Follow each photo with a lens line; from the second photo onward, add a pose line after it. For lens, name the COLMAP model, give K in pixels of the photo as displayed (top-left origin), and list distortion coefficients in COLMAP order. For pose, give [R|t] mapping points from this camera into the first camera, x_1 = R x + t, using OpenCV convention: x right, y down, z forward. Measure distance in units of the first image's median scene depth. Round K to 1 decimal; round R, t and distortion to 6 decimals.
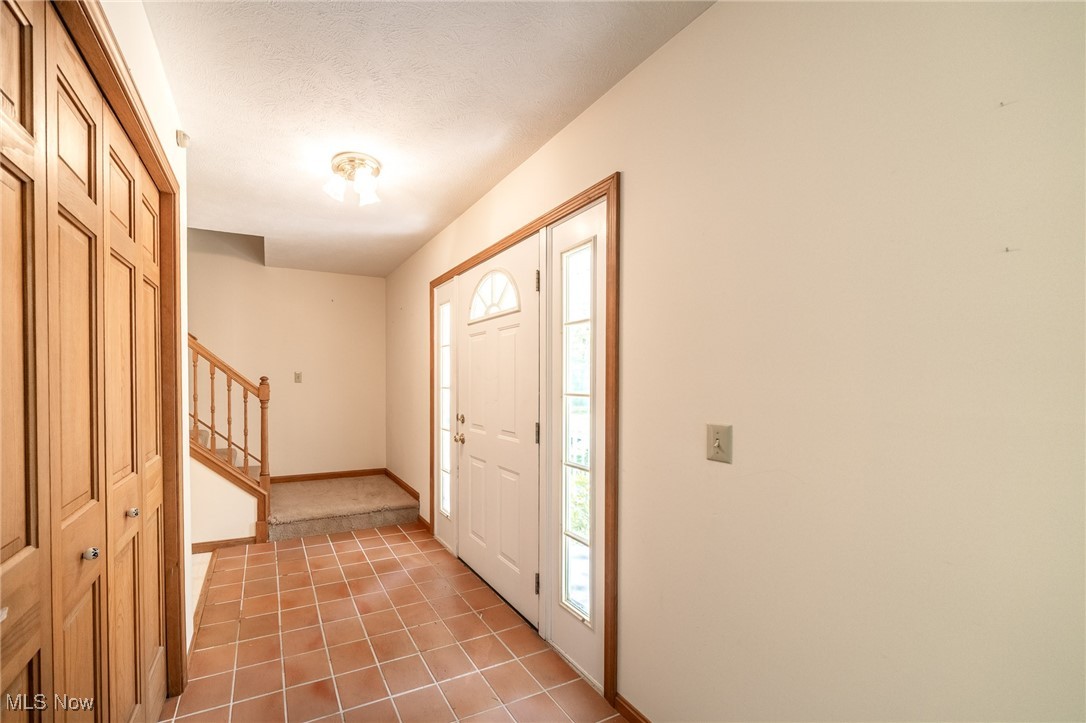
lens RADIAL K [[378.7, 0, 546.5], [0, 378.7, 363.1], [0, 0, 1]] dist [-0.001360, -0.000036]
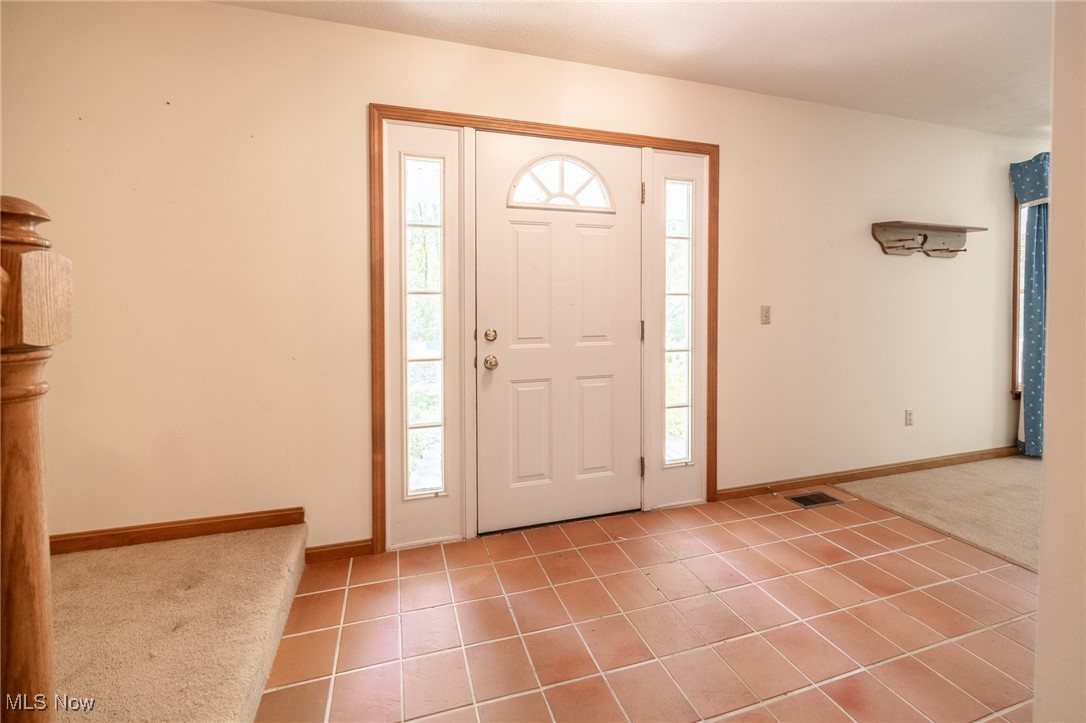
lens RADIAL K [[378.7, 0, 545.6], [0, 378.7, 353.6], [0, 0, 1]] dist [-0.001360, -0.000036]
pose [[0.347780, -0.019112, 0.937381, -1.014762], [0.013759, 0.999789, 0.015280, 0.204102], [-0.937475, 0.007583, 0.347970, 0.769676]]
